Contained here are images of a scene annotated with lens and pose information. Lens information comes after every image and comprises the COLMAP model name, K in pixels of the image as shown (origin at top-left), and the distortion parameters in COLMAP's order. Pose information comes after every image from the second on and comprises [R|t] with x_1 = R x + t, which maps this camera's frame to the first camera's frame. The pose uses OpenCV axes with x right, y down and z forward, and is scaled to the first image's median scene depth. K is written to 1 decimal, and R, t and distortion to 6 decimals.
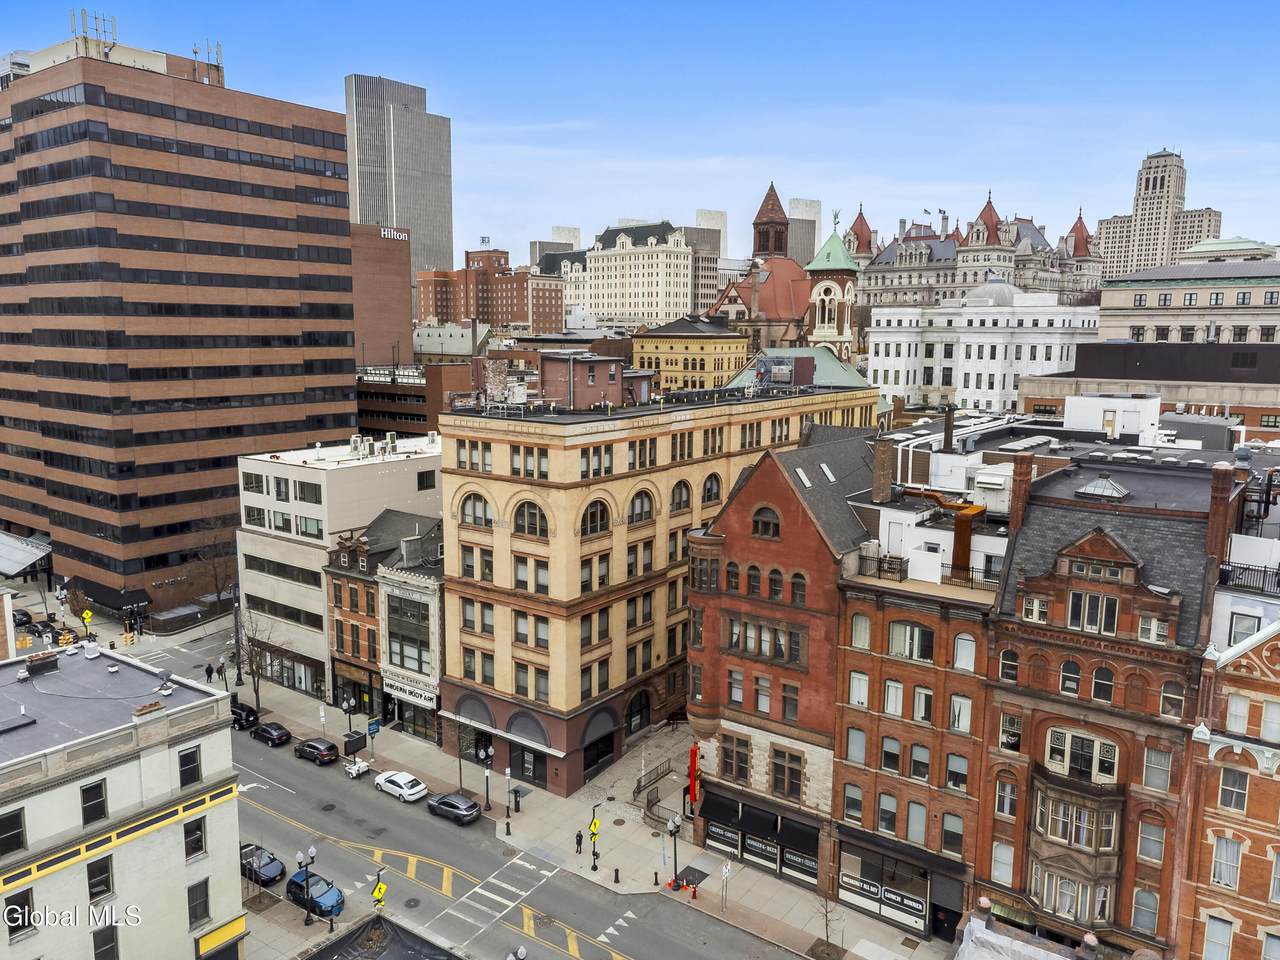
lens RADIAL K [[954.7, 0, 640.0], [0, 954.7, 480.0], [0, 0, 1]] dist [0.040062, -0.061711]
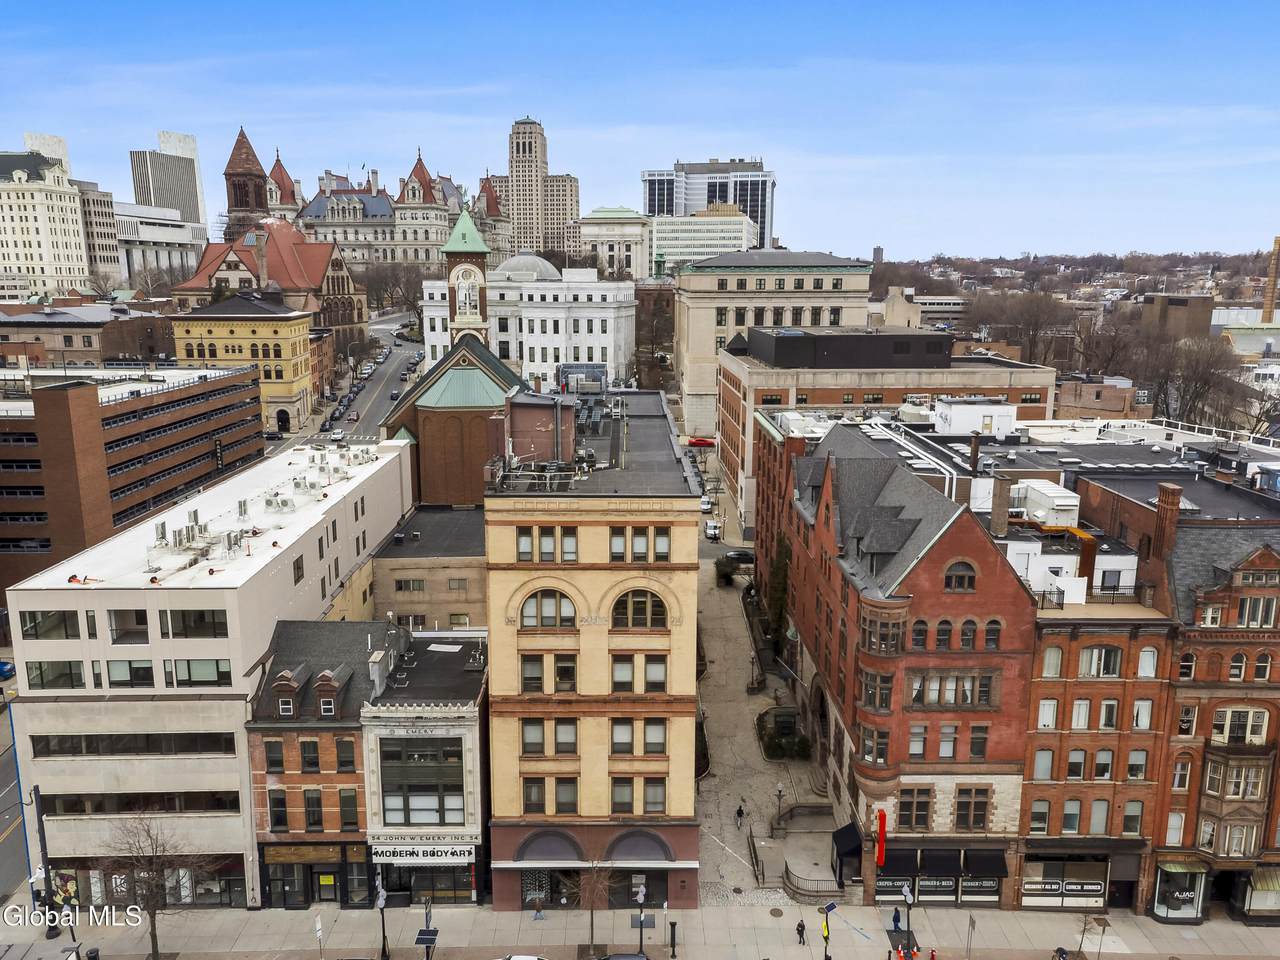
lens RADIAL K [[967.6, 0, 640.0], [0, 967.6, 480.0], [0, 0, 1]] dist [0.030638, 0.001116]
pose [[0.796975, -0.125572, 0.590816, -0.568011], [0.094150, 0.992021, 0.083841, -0.135524], [-0.596630, -0.011194, 0.802439, 0.293299]]
